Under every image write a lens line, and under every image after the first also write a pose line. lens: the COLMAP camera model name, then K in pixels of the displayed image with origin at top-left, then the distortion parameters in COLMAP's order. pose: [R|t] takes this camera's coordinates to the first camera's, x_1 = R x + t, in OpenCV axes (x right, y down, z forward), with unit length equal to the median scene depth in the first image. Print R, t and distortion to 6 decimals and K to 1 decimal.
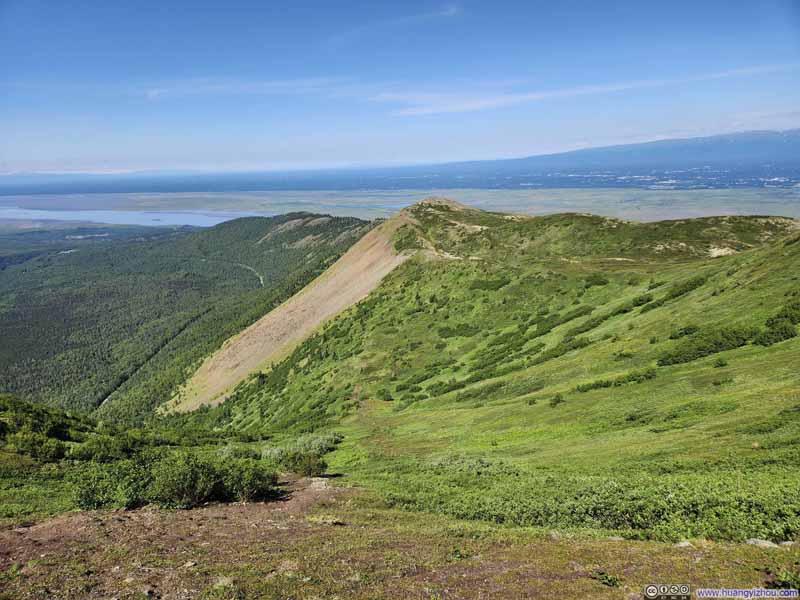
lens RADIAL K [[541.8, 0, 400.0], [0, 541.8, 300.0], [0, 0, 1]] dist [0.156895, -0.112003]
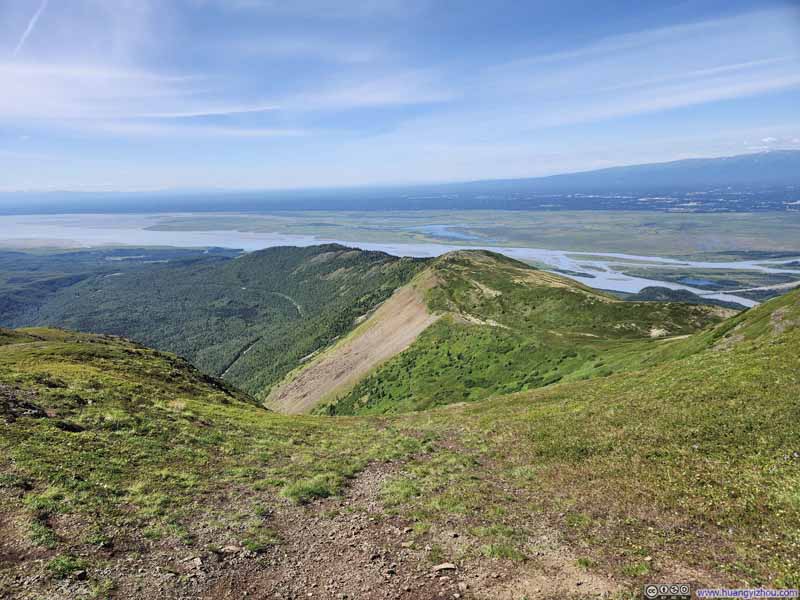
lens RADIAL K [[541.8, 0, 400.0], [0, 541.8, 300.0], [0, 0, 1]] dist [0.156895, -0.112003]
pose [[0.999373, 0.009442, -0.034121, -0.035086], [-0.010482, 0.999482, -0.030442, -0.076285], [0.033816, 0.030781, 0.998954, -0.309309]]
